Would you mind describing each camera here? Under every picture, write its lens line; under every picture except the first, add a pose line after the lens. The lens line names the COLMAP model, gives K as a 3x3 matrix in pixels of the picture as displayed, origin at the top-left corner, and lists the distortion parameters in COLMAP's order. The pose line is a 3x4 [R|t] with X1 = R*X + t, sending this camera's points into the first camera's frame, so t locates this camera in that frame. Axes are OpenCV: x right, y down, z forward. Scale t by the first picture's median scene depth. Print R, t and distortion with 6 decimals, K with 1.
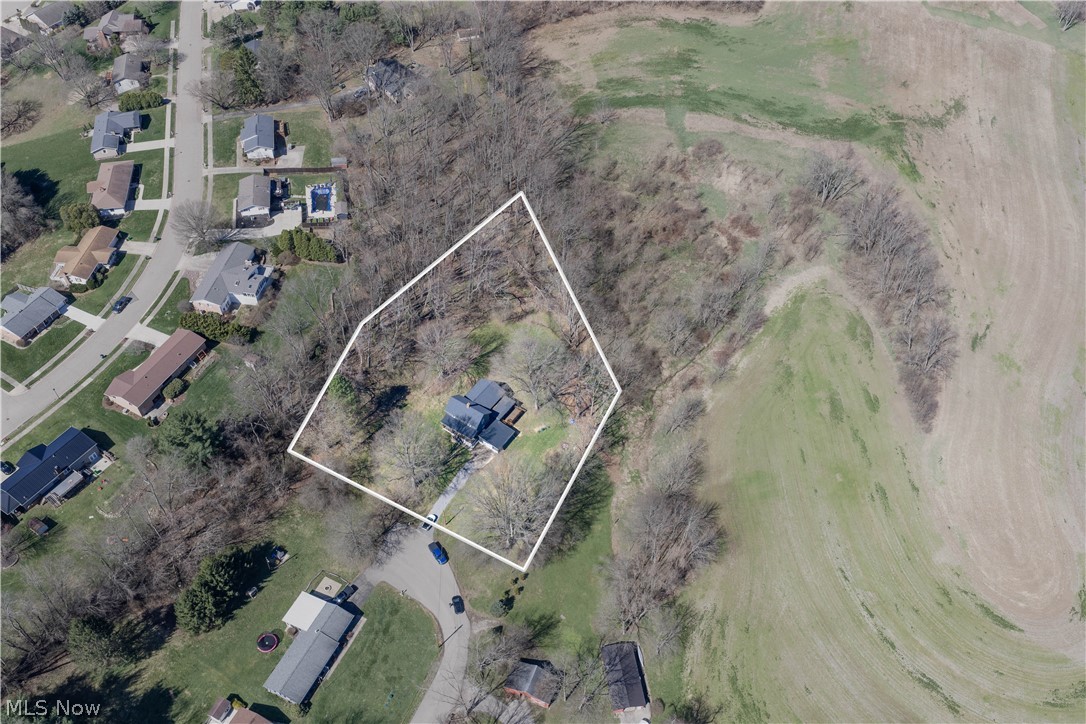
lens RADIAL K [[901.1, 0, 542.1], [0, 901.1, 366.1], [0, 0, 1]] dist [0.013584, -0.017759]
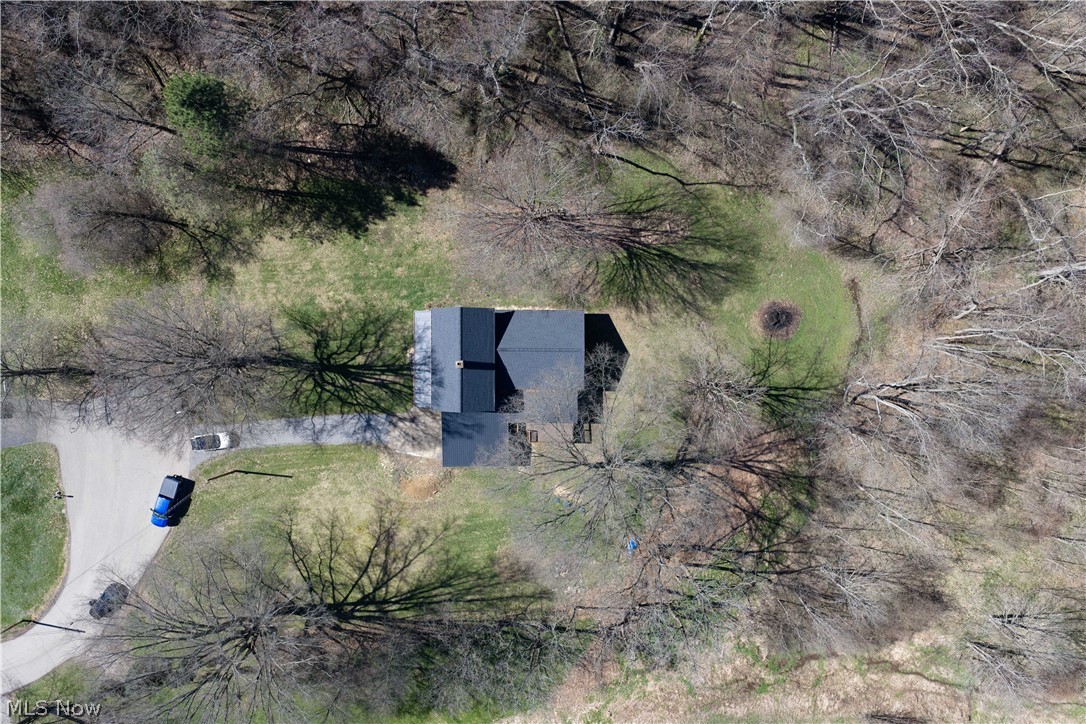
lens RADIAL K [[901.1, 0, 542.1], [0, 901.1, 366.1], [0, 0, 1]] dist [0.013584, -0.017759]
pose [[0.556646, 0.830749, -0.000586, -0.059488], [-0.607387, 0.407463, 0.681950, -0.237231], [0.566768, -0.379249, 0.731399, 0.720295]]
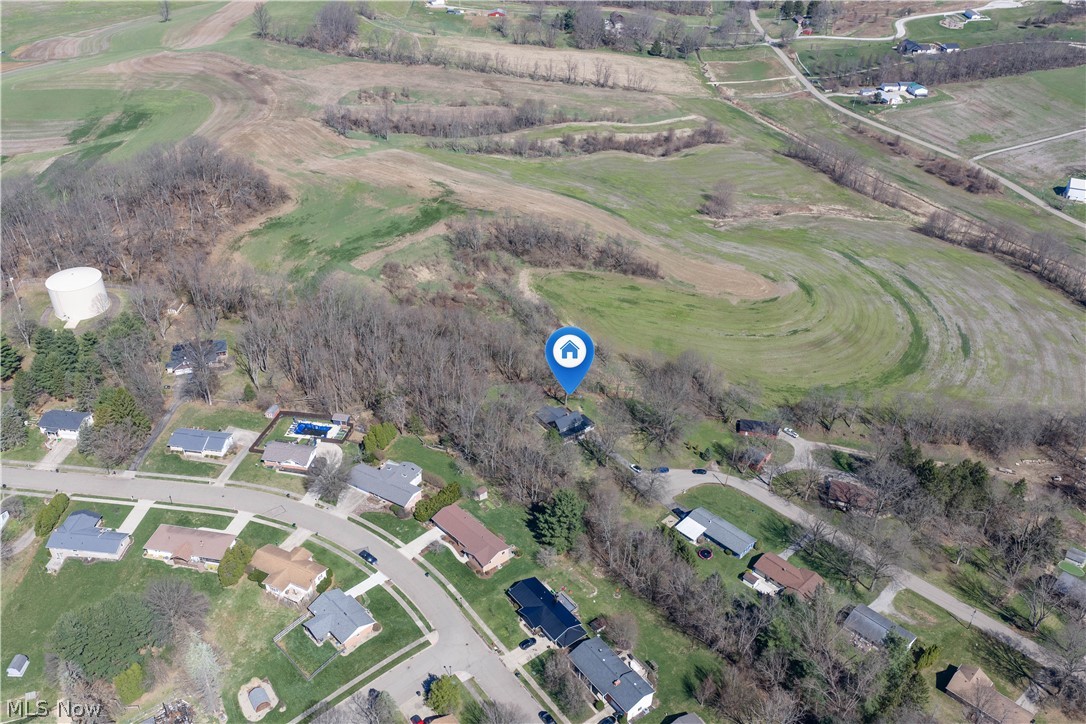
lens RADIAL K [[901.1, 0, 542.1], [0, 901.1, 366.1], [0, 0, 1]] dist [0.013584, -0.017759]
pose [[0.342905, -0.523248, 0.780146, -1.129019], [0.693200, 0.701425, 0.165761, -0.264783], [-0.633947, 0.483957, 0.603238, 0.134841]]
